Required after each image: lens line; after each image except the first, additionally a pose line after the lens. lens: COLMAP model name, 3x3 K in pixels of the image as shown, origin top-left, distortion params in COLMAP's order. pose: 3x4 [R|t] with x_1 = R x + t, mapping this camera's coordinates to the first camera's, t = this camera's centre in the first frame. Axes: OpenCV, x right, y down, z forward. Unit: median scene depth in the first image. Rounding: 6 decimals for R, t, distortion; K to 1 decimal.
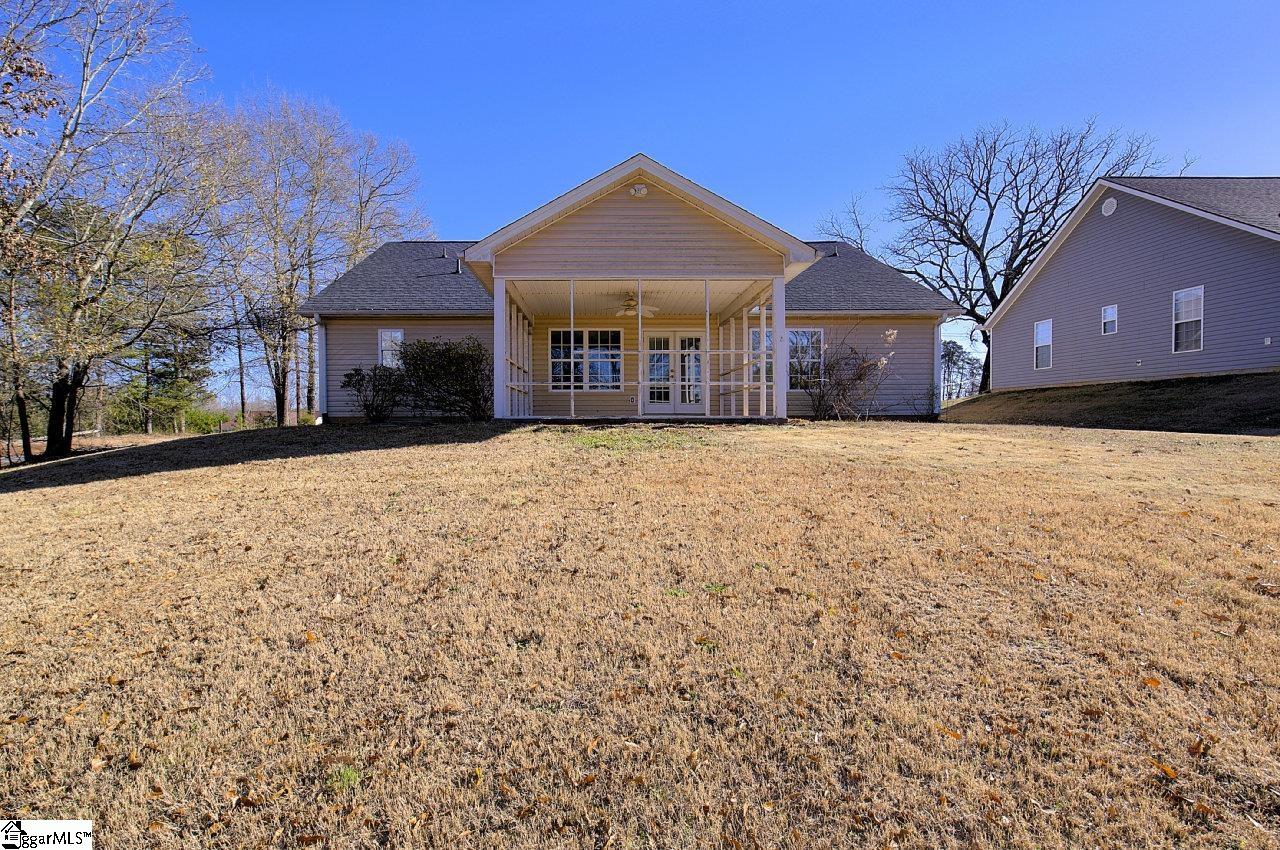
lens RADIAL K [[558.3, 0, 640.0], [0, 558.3, 425.0], [0, 0, 1]] dist [0.000605, 0.000057]
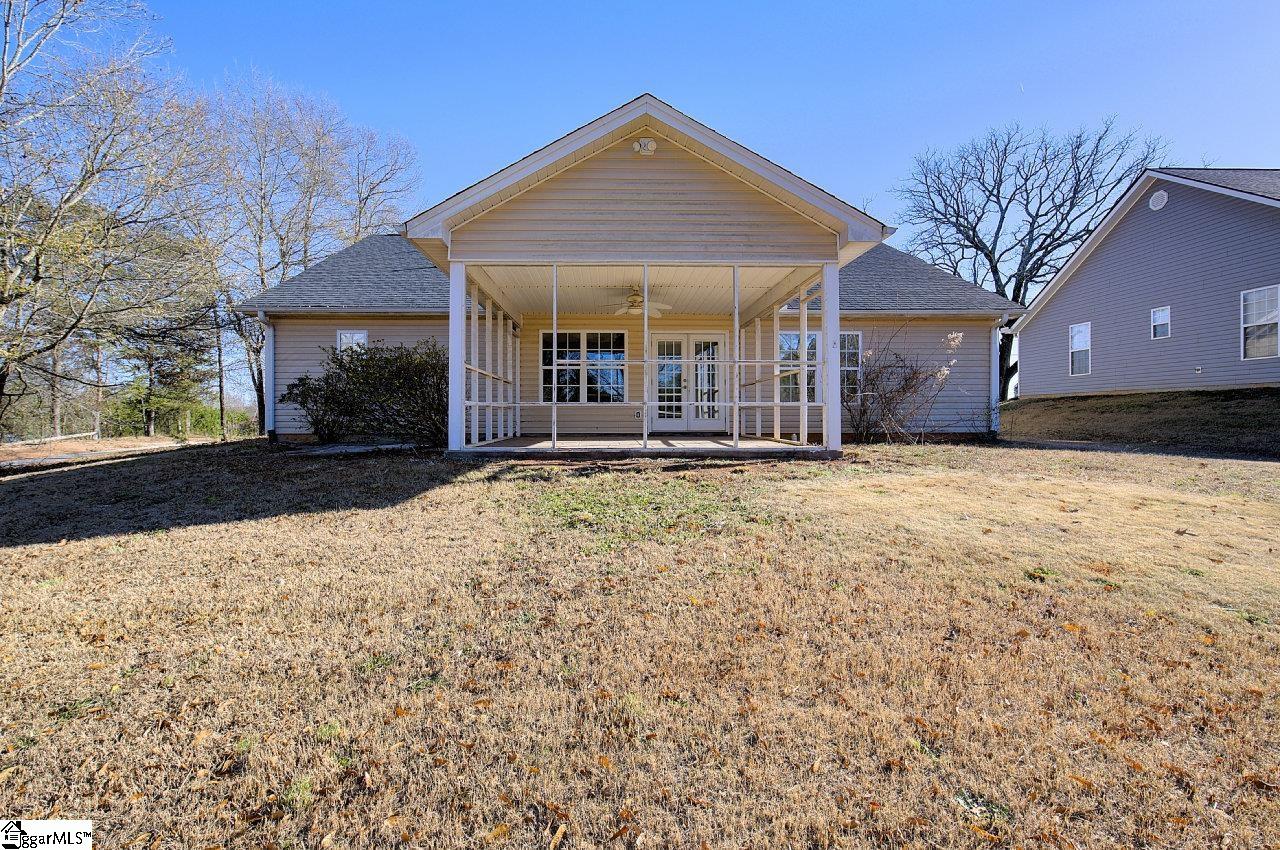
lens RADIAL K [[558.3, 0, 640.0], [0, 558.3, 425.0], [0, 0, 1]] dist [0.000605, 0.000057]
pose [[0.999865, 0.005862, -0.015374, 0.003577], [-0.005922, 0.999975, -0.003860, -0.033900], [0.015351, 0.003951, 0.999874, 0.198942]]
